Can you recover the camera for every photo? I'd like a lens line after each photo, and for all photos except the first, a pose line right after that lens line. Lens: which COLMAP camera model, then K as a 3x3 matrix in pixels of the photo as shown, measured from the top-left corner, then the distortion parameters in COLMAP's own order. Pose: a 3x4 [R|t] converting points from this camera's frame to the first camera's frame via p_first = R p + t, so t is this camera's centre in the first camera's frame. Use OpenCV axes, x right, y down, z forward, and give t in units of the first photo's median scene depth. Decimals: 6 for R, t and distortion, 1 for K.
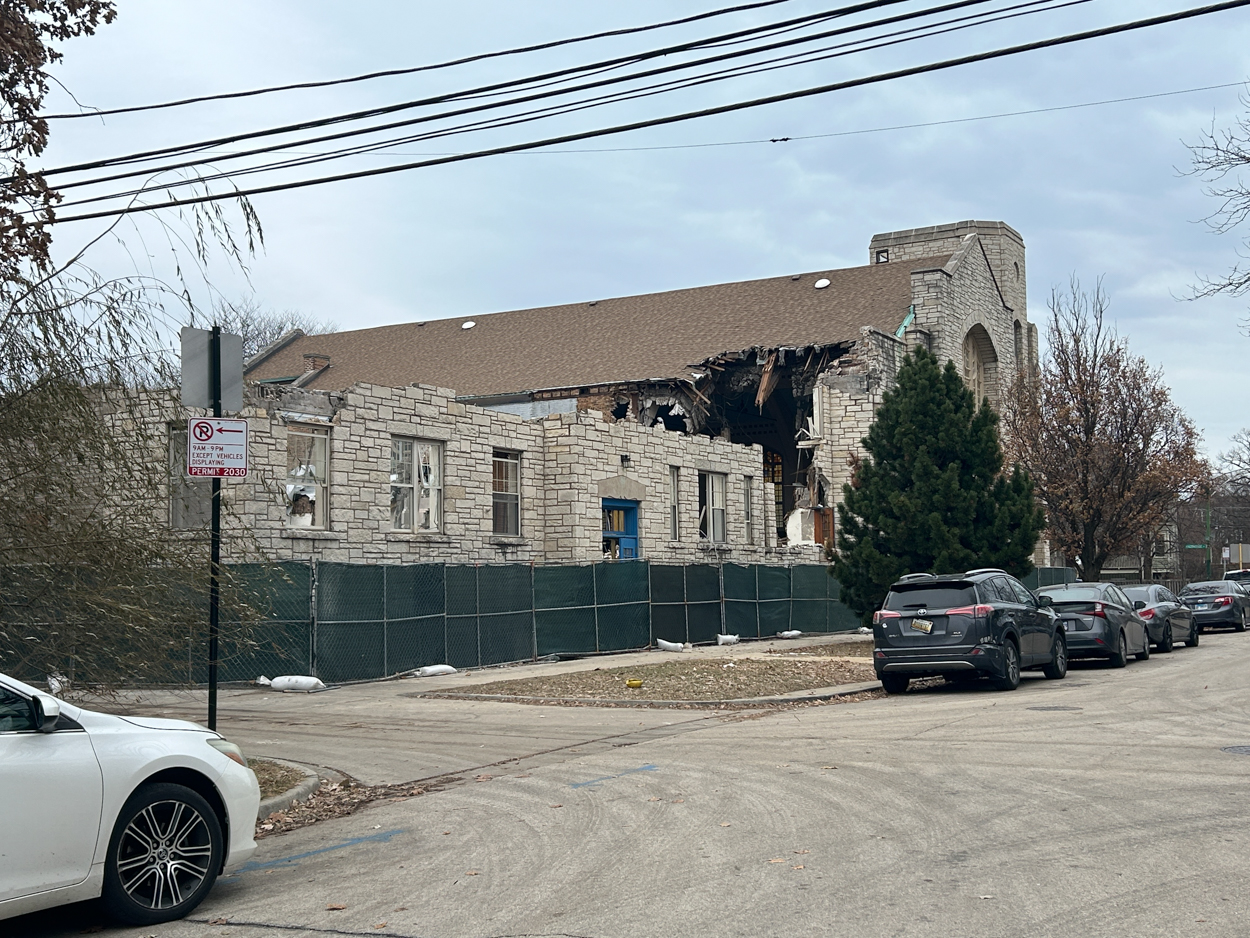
lens RADIAL K [[1447.6, 0, 621.6], [0, 1447.6, 468.4], [0, 0, 1]] dist [0.143376, -0.030181]
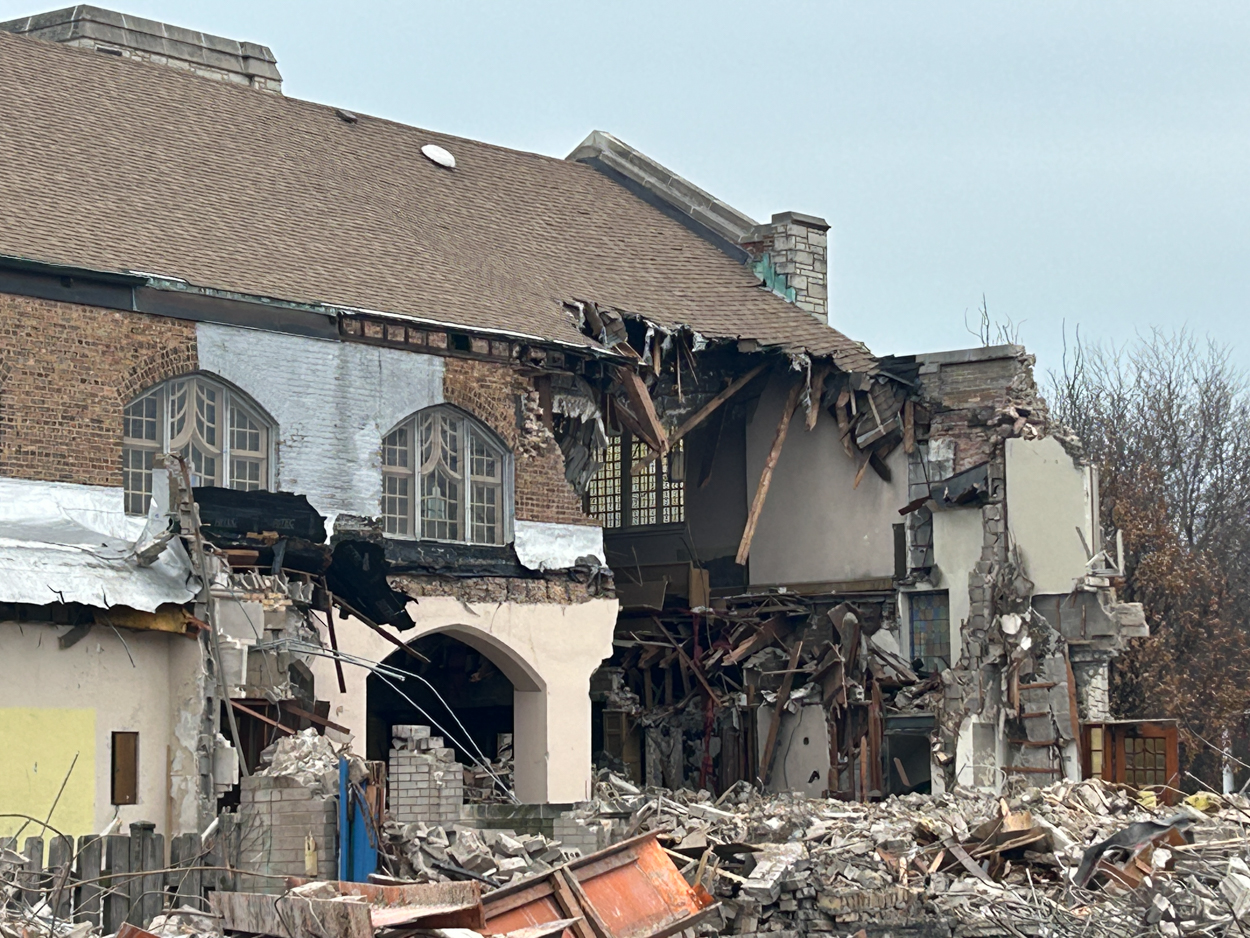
lens RADIAL K [[3475.6, 0, 625.2], [0, 3475.6, 490.1], [0, 0, 1]] dist [0.290103, -0.445699]
pose [[0.166467, 0.110921, 0.979788, -0.842886], [-0.072720, 0.992328, -0.099986, 0.064584], [-0.983362, -0.054606, 0.173256, 0.796005]]
